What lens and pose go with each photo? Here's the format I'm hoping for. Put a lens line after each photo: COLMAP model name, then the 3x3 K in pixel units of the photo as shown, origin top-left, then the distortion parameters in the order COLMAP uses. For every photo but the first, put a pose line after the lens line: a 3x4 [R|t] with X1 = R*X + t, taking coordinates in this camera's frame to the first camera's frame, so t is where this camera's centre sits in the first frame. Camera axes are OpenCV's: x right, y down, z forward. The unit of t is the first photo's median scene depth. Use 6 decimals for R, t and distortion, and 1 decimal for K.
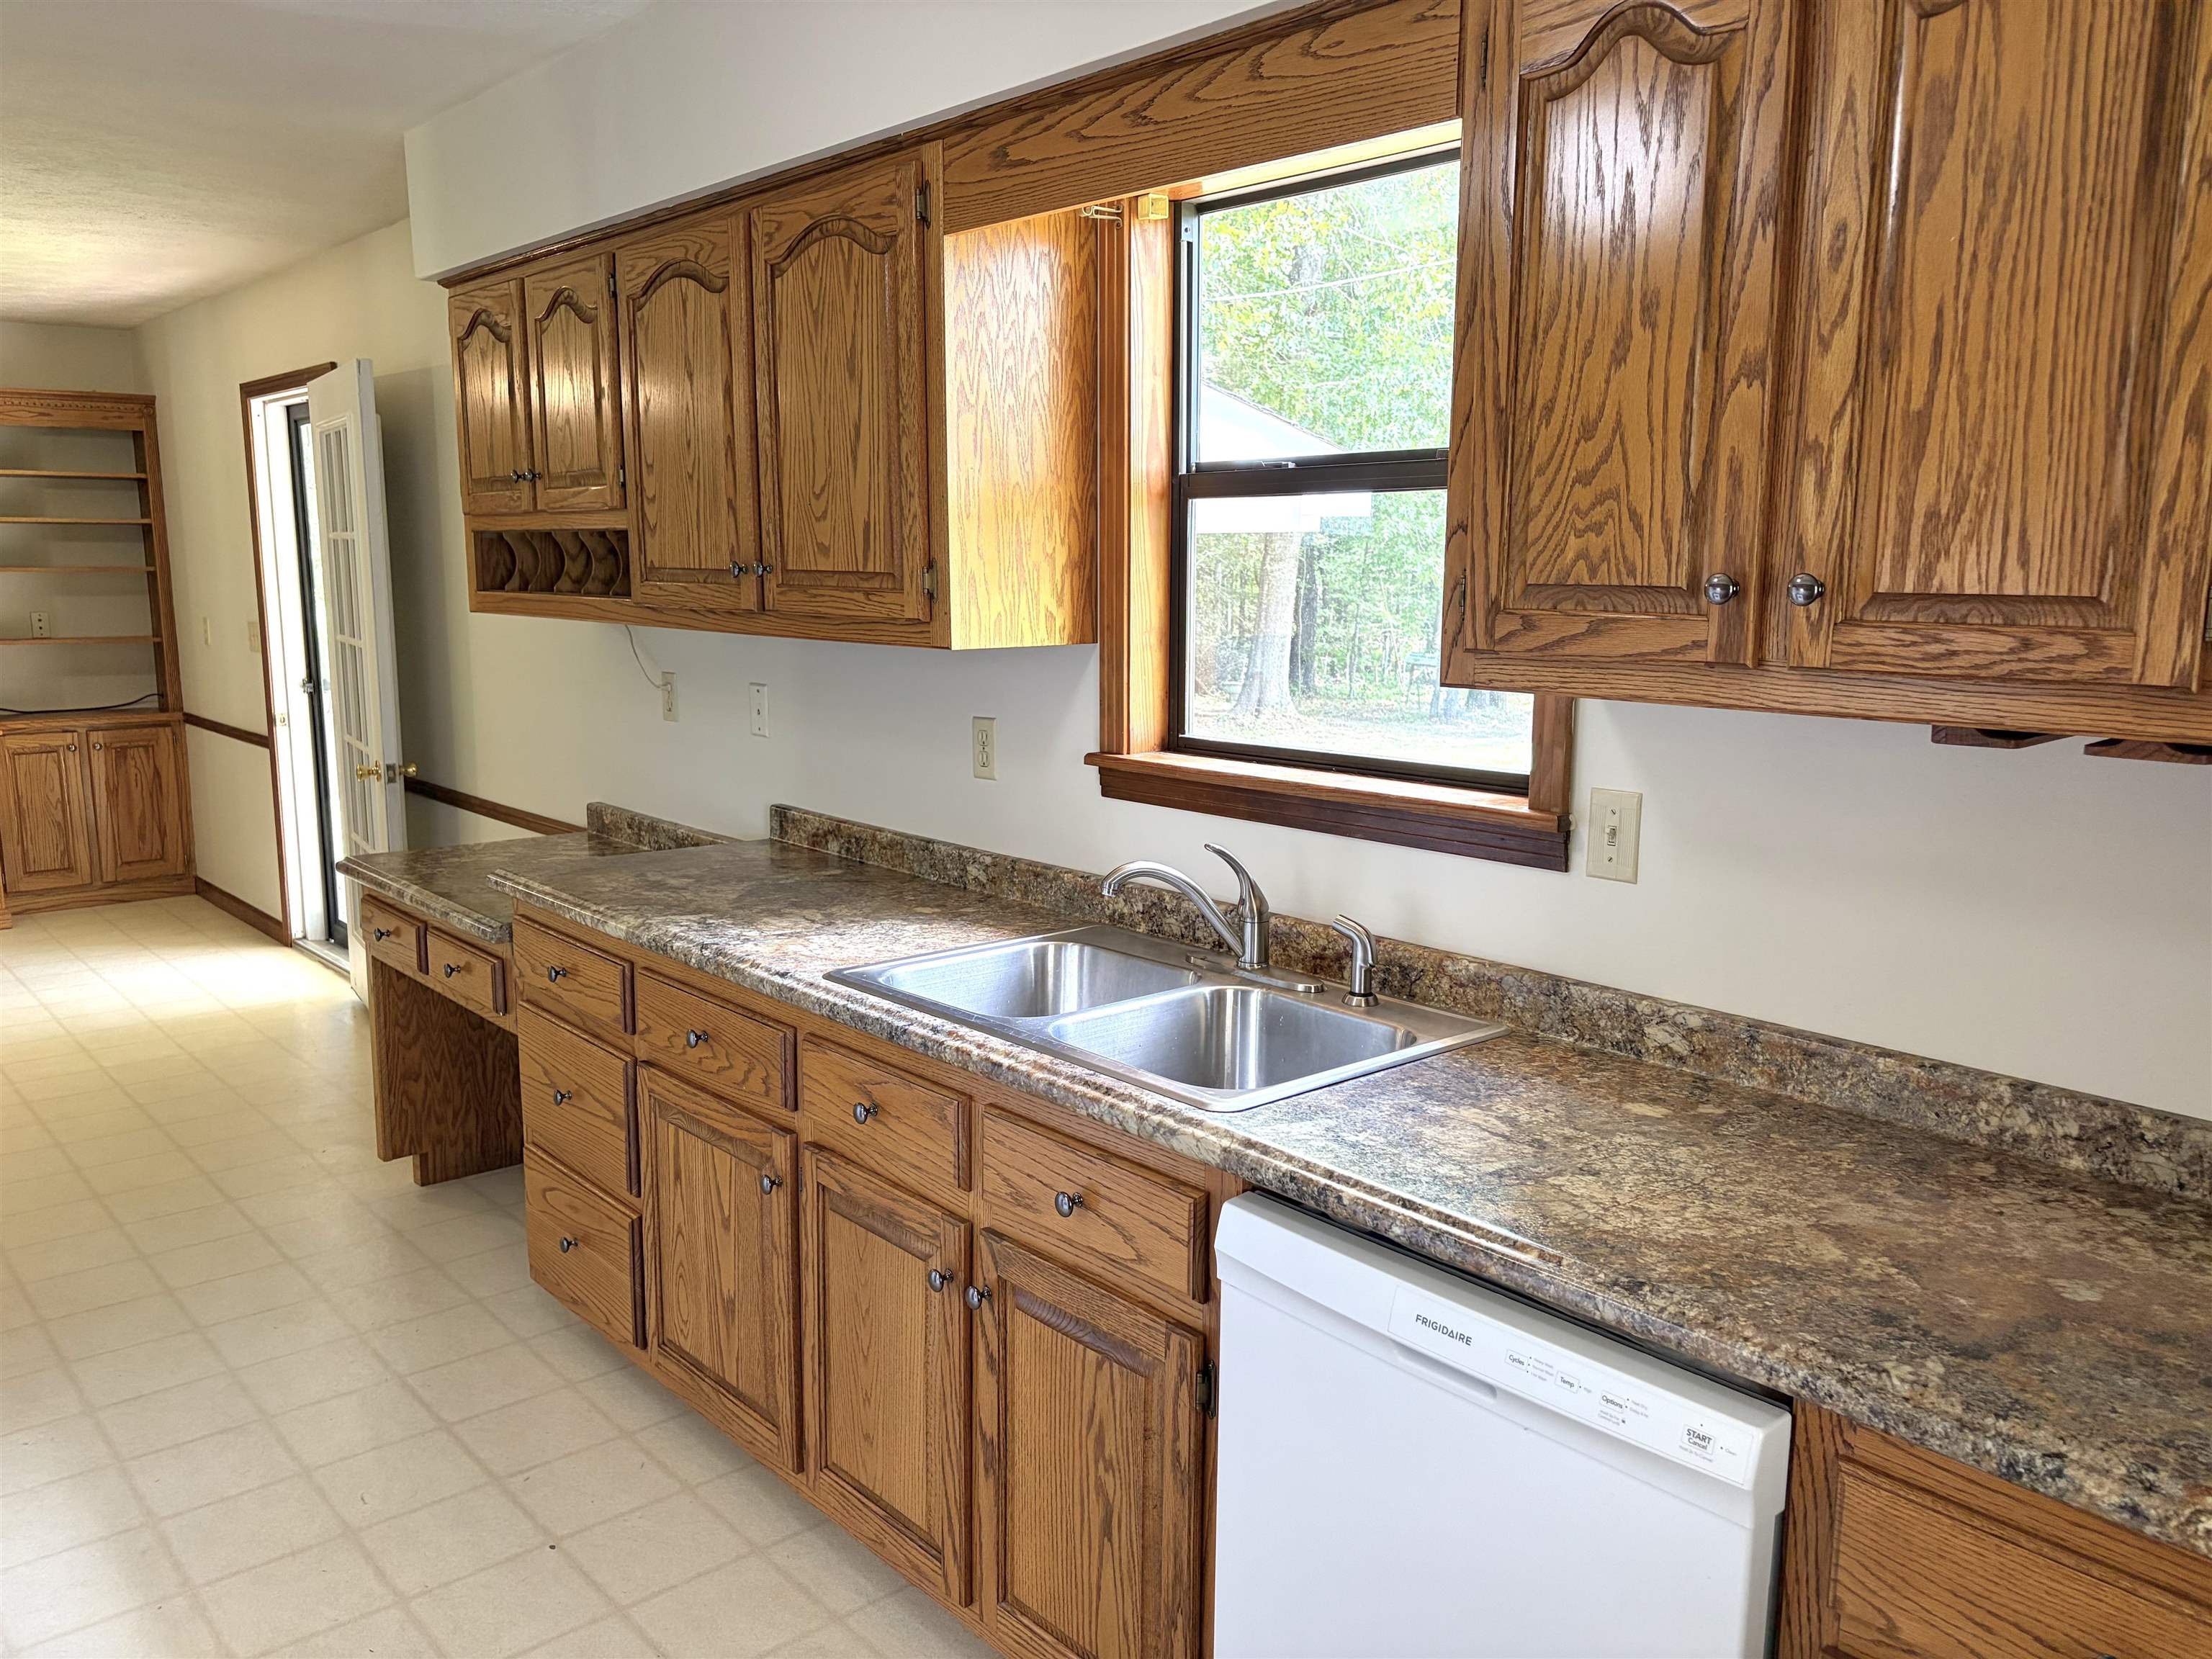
lens RADIAL K [[1676.7, 0, 1103.2], [0, 1676.7, 834.5], [0, 0, 1]] dist [0.038569, -0.028372]
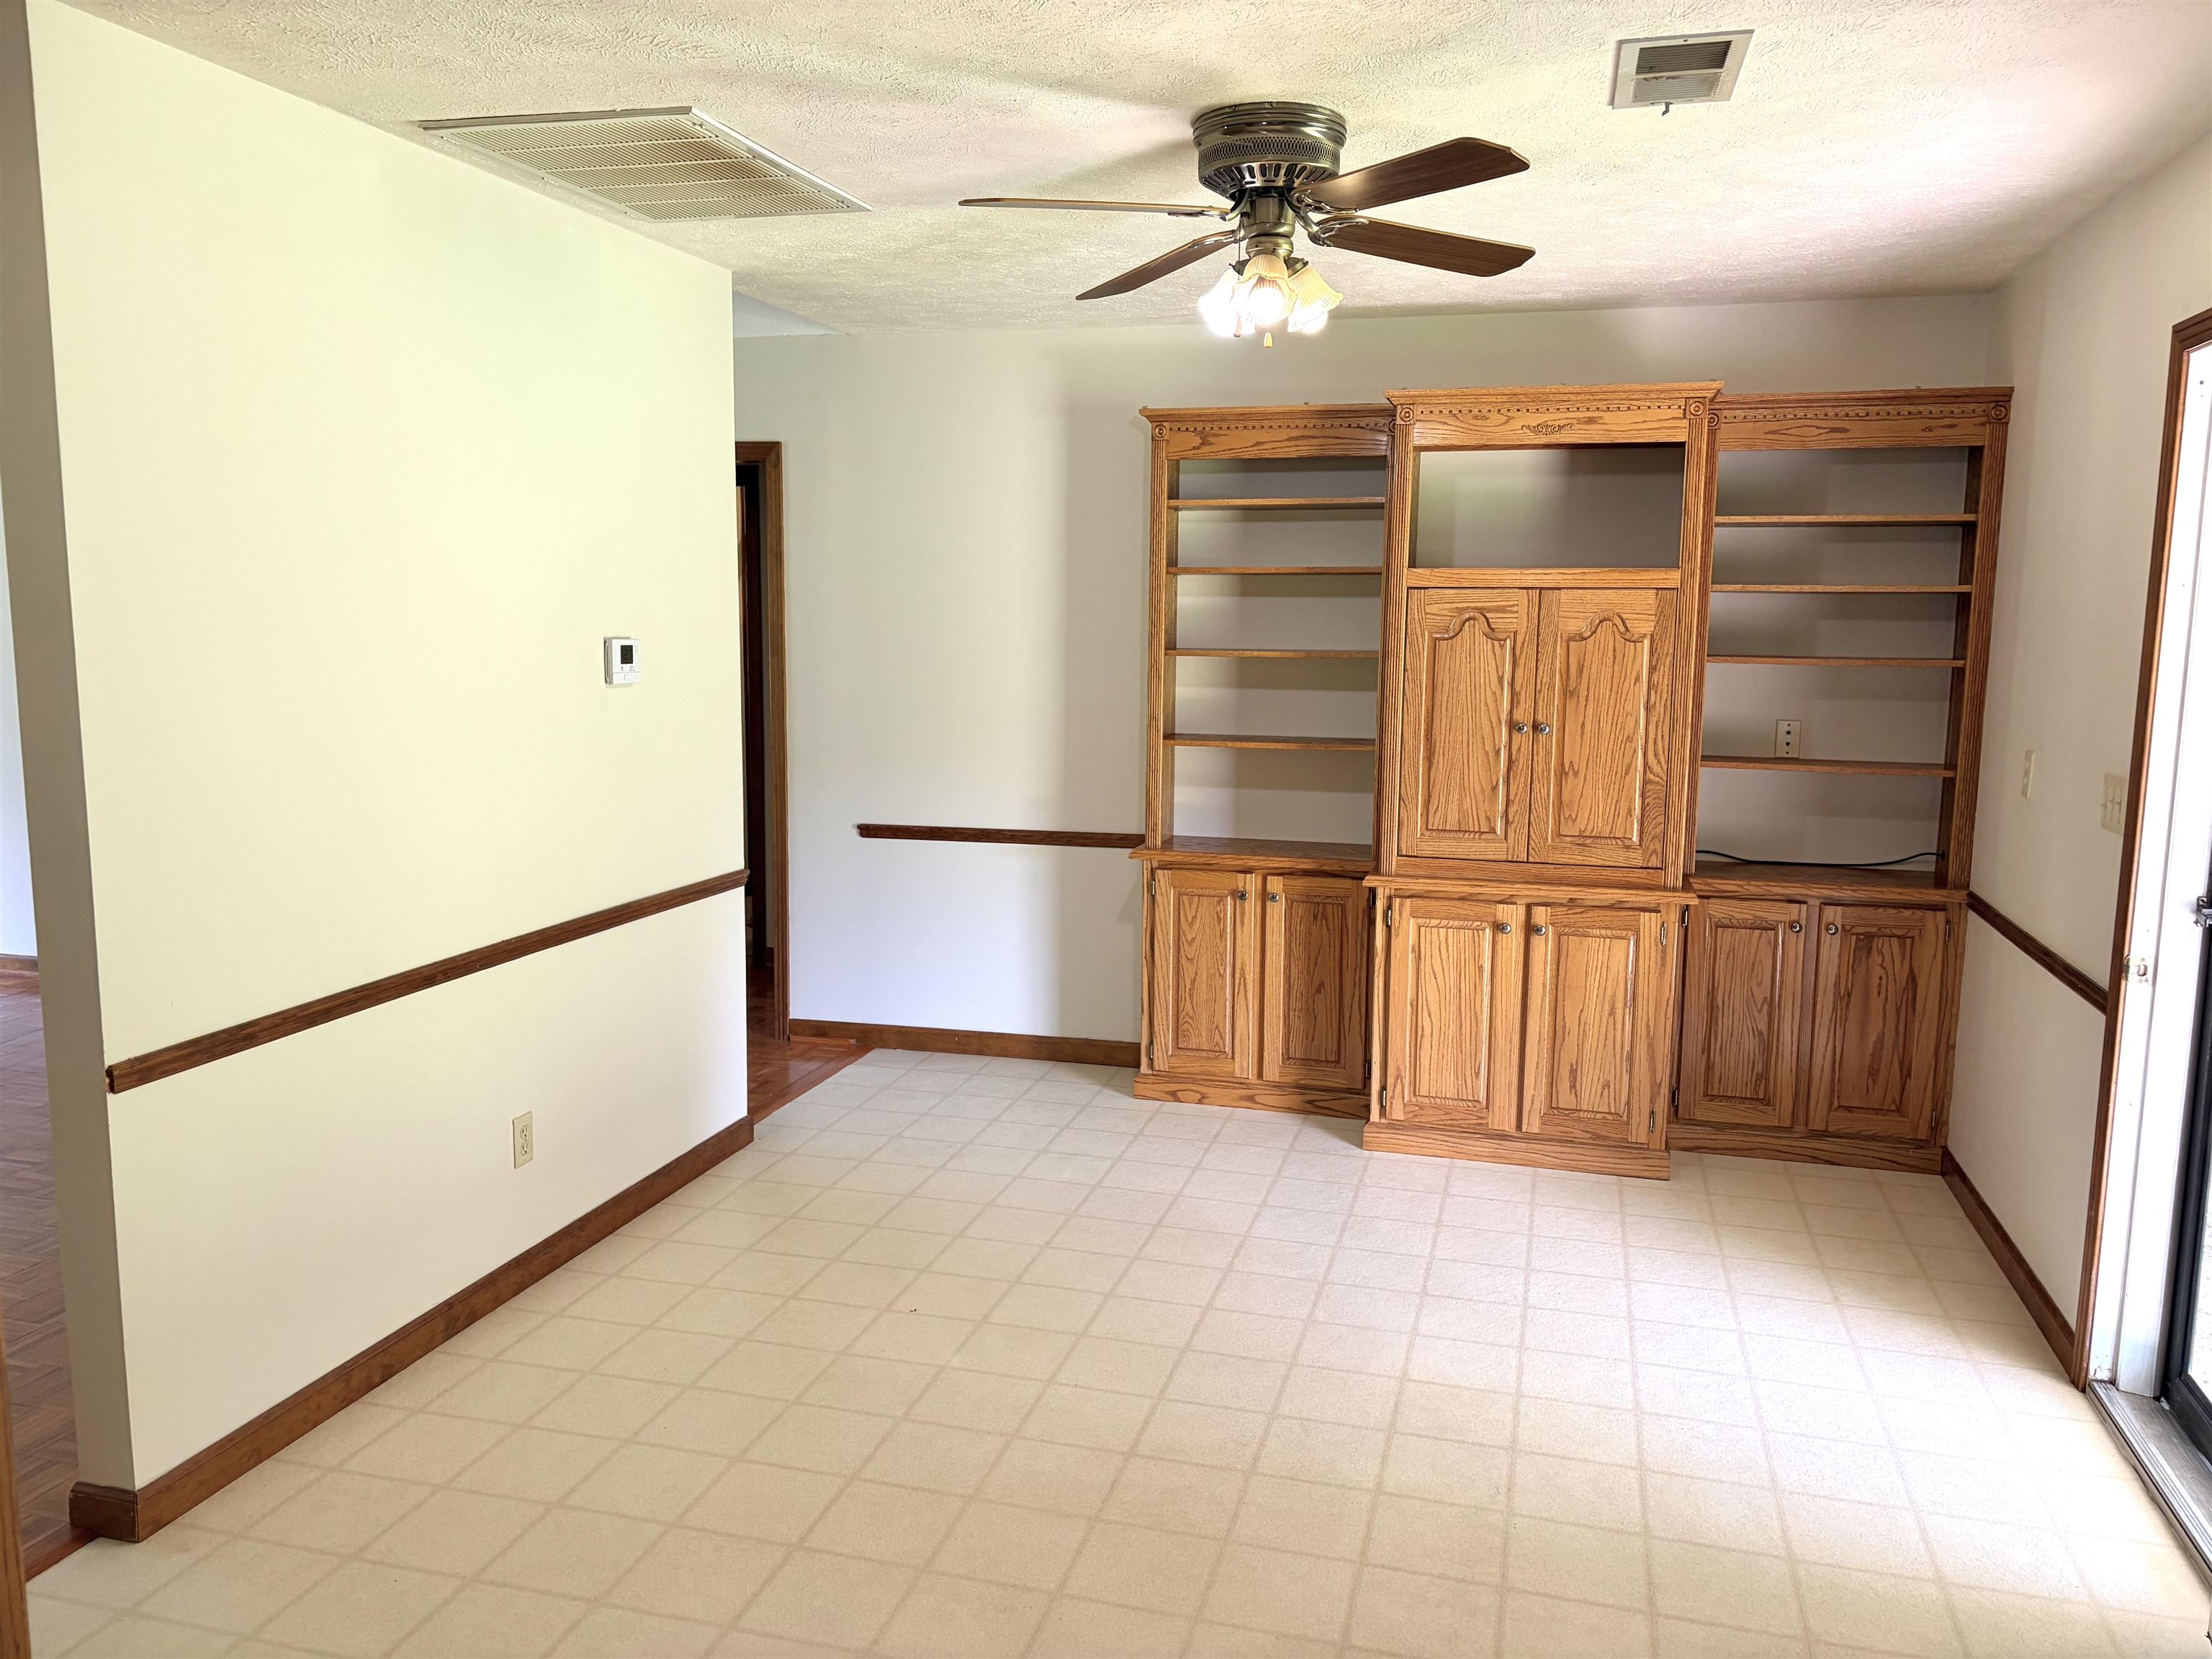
lens RADIAL K [[1676.7, 0, 1099.7], [0, 1676.7, 834.6], [0, 0, 1]] dist [0.038569, -0.028372]
pose [[0.548472, 0.118589, -0.827717, -0.208579], [-0.146440, 0.988216, 0.044549, -0.075450], [0.823246, 0.096777, 0.559375, 0.390321]]
